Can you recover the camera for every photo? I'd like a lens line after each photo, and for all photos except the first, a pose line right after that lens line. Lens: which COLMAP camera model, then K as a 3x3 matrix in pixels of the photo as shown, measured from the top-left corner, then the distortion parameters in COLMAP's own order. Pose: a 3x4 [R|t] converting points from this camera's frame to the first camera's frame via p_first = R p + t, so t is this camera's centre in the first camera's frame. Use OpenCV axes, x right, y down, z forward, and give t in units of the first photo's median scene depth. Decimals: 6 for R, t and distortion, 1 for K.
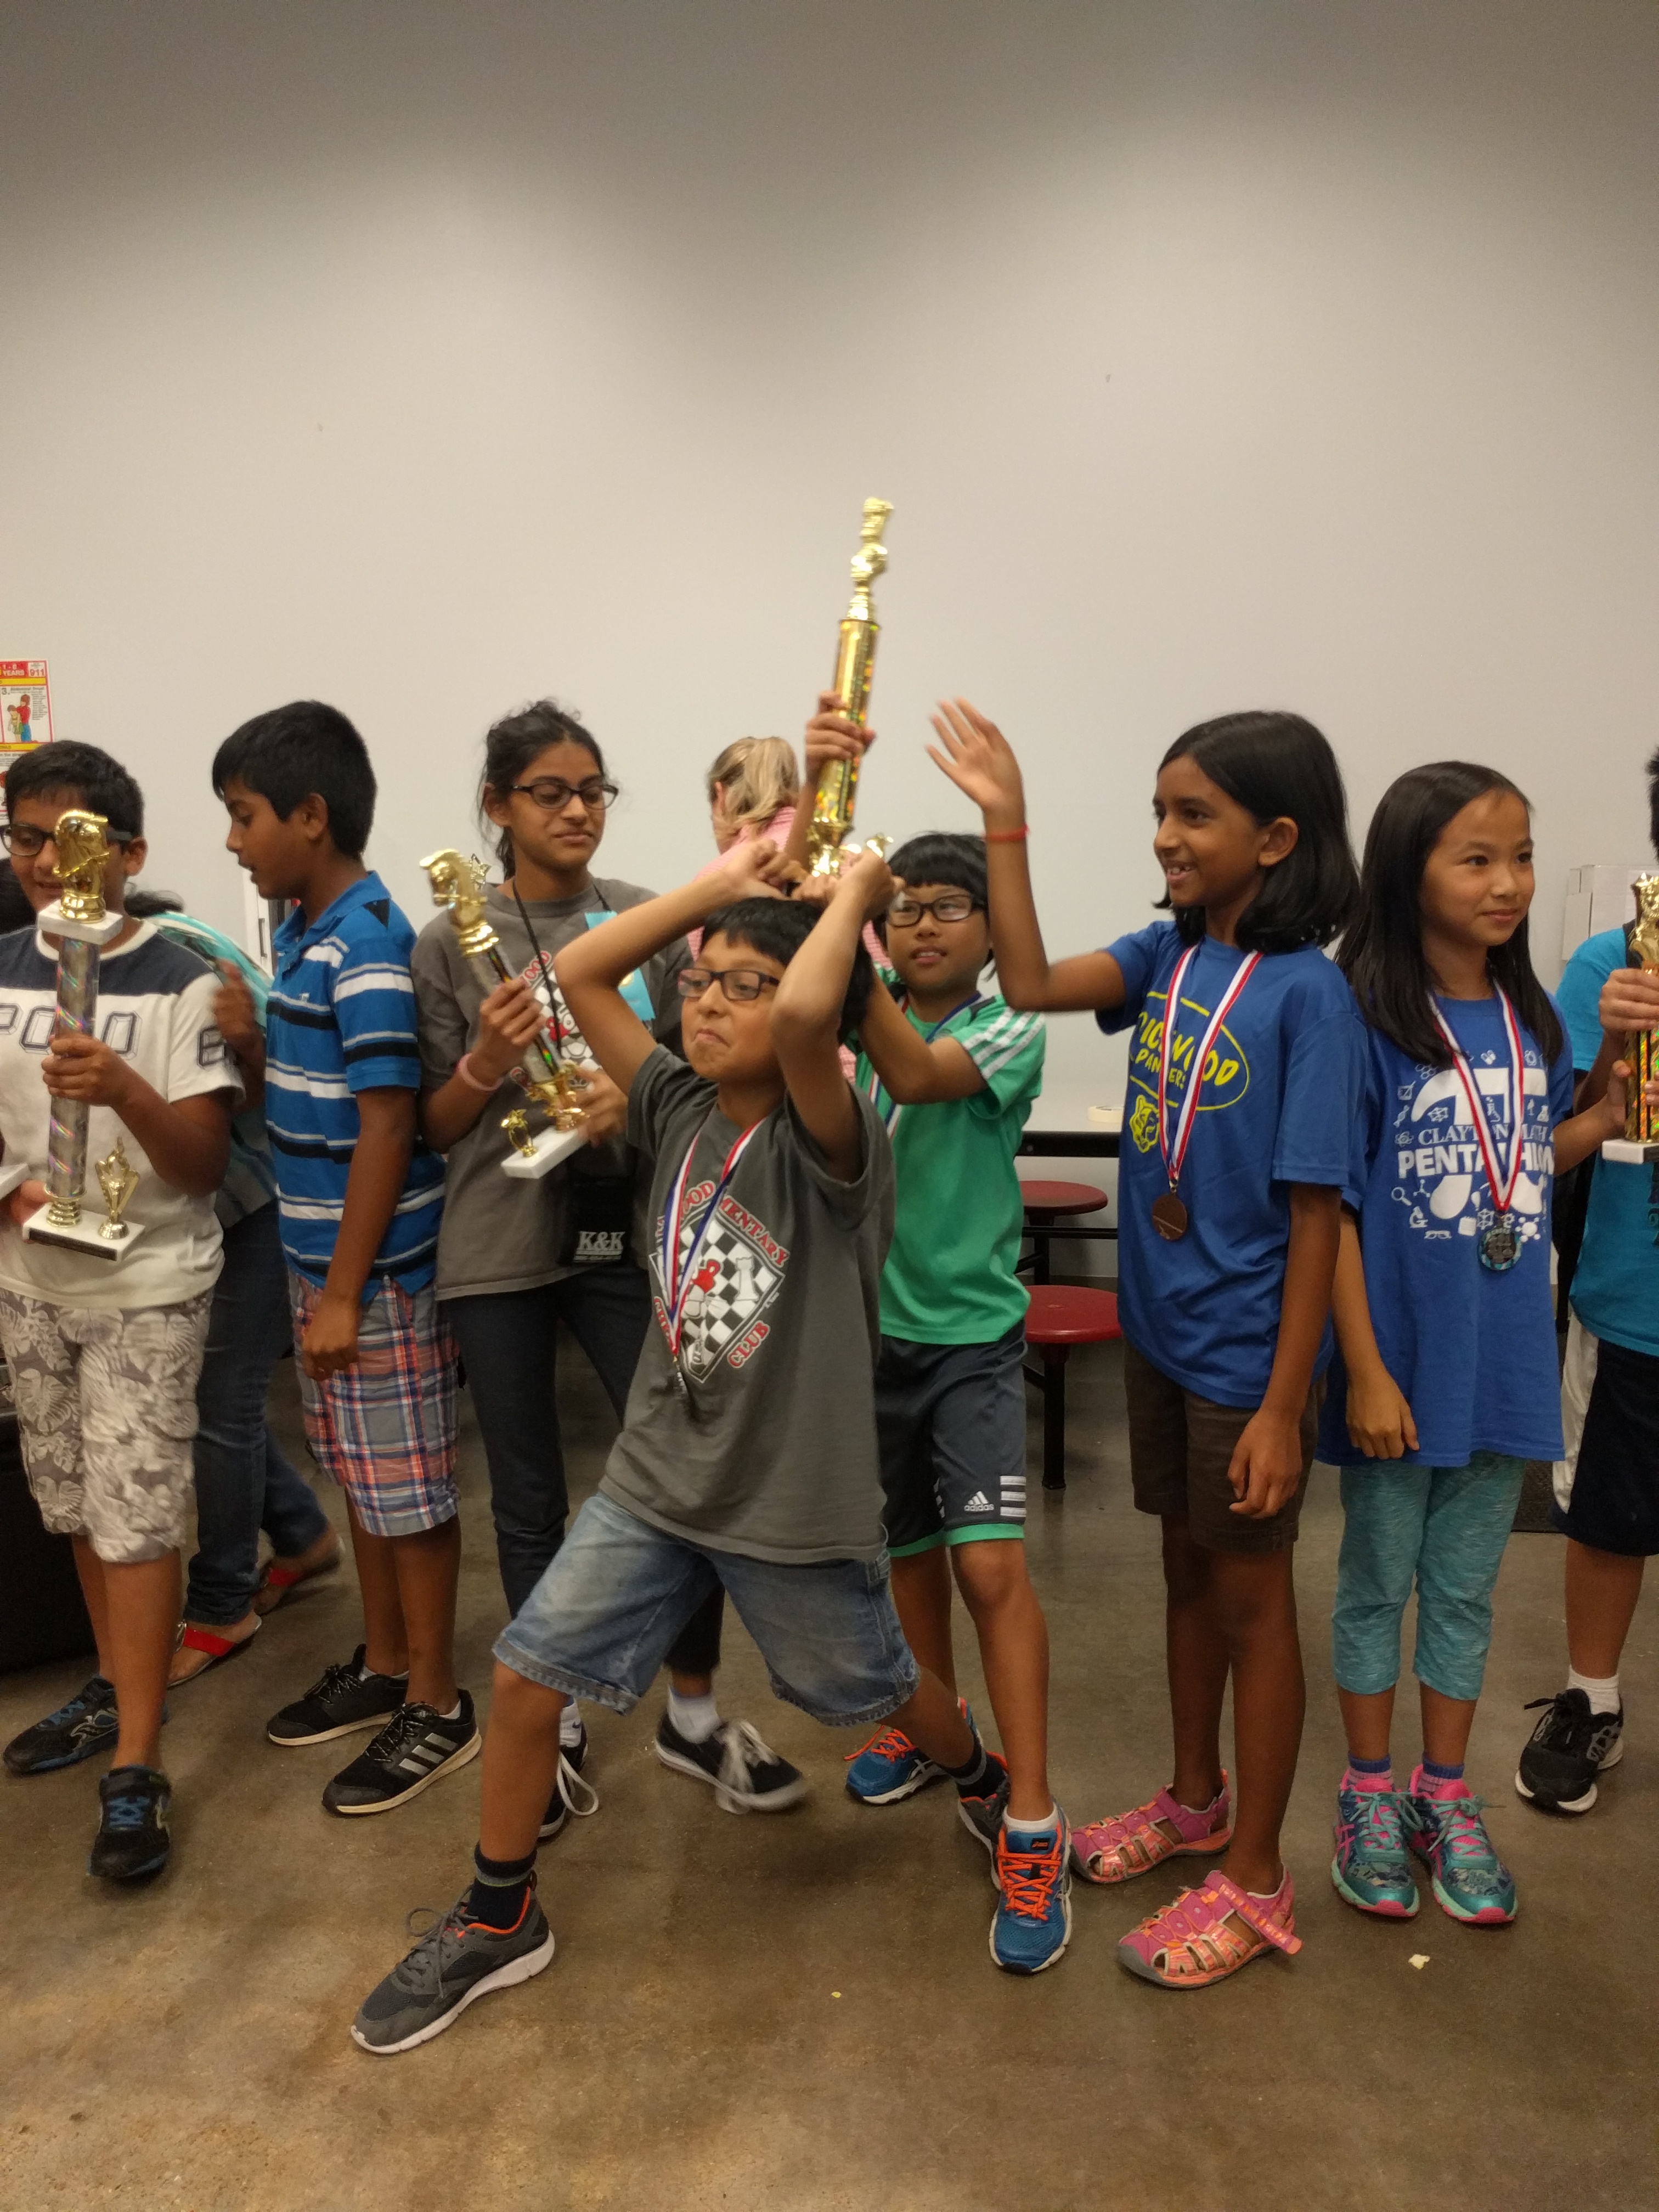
lens RADIAL K [[1742.6, 0, 817.6], [0, 1742.6, 1114.4], [0, 0, 1]] dist [-0.006169, 0.035592]
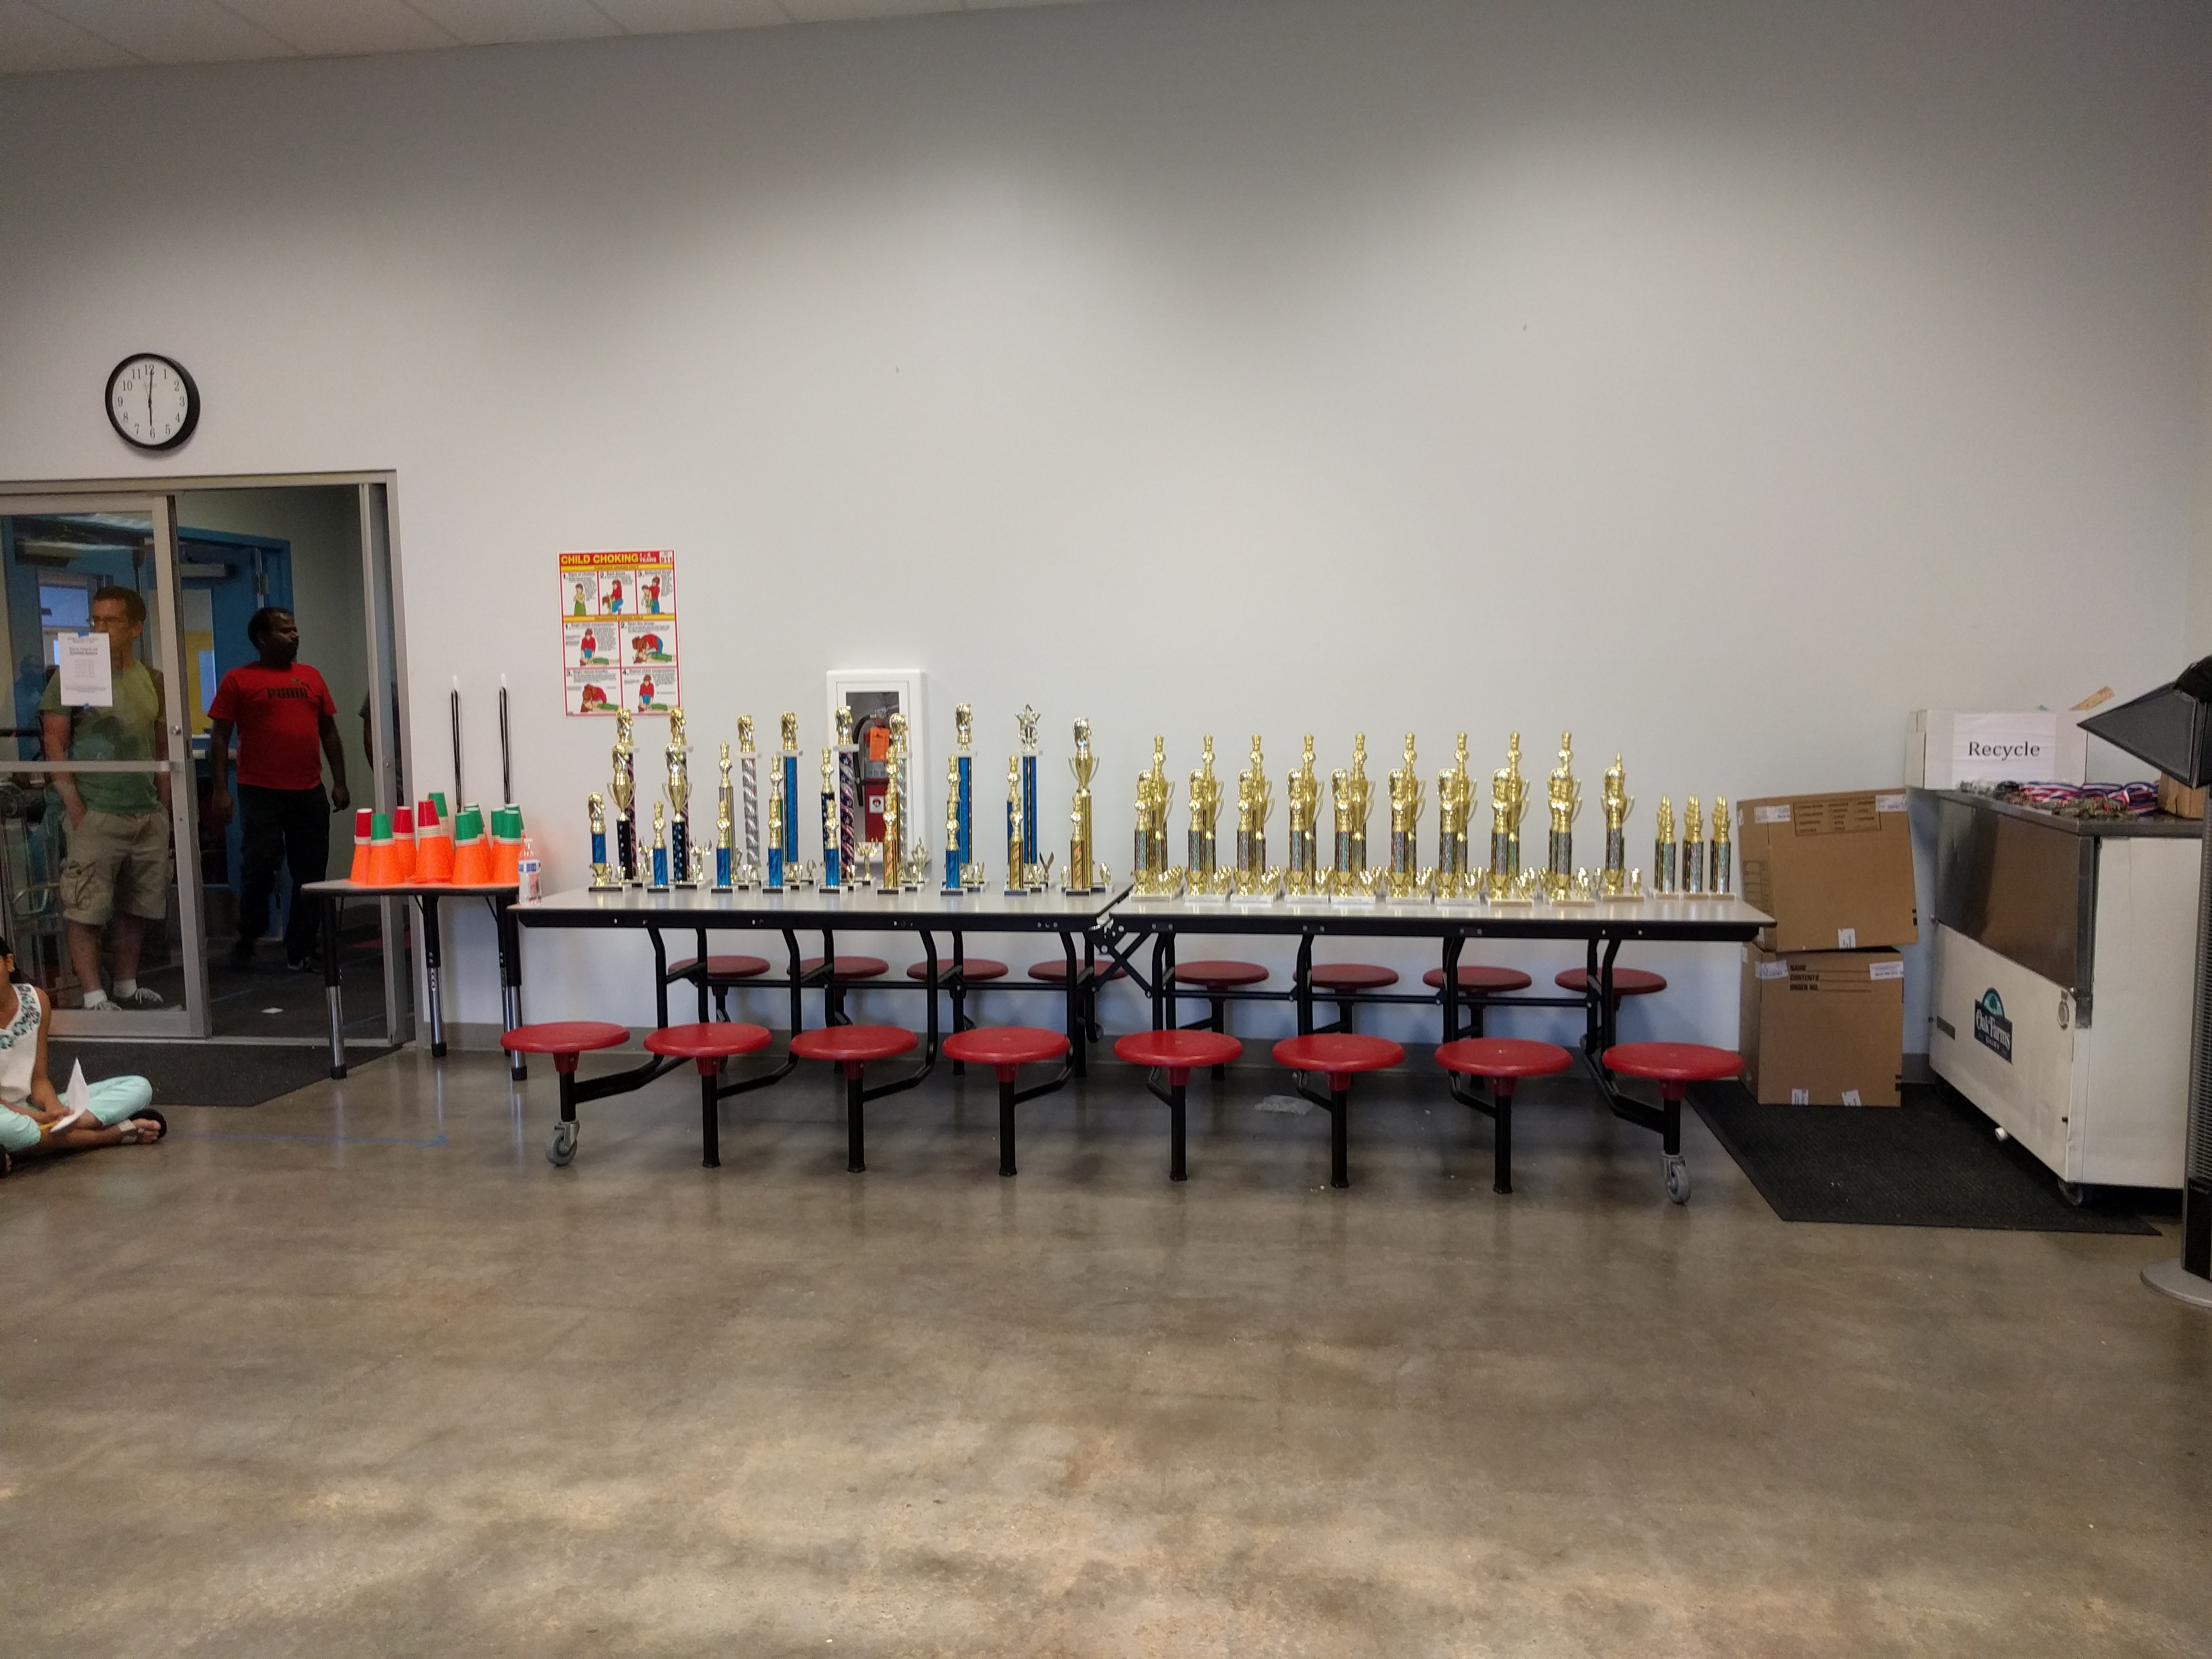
lens RADIAL K [[1742.6, 0, 1095.2], [0, 1742.6, 843.1], [0, 0, 1]] dist [-0.006169, 0.035592]
pose [[0.998519, -0.000093, -0.054405, -0.184708], [-0.002797, 0.998588, -0.053046, 0.047714], [0.054333, 0.053120, 0.997109, -0.615591]]
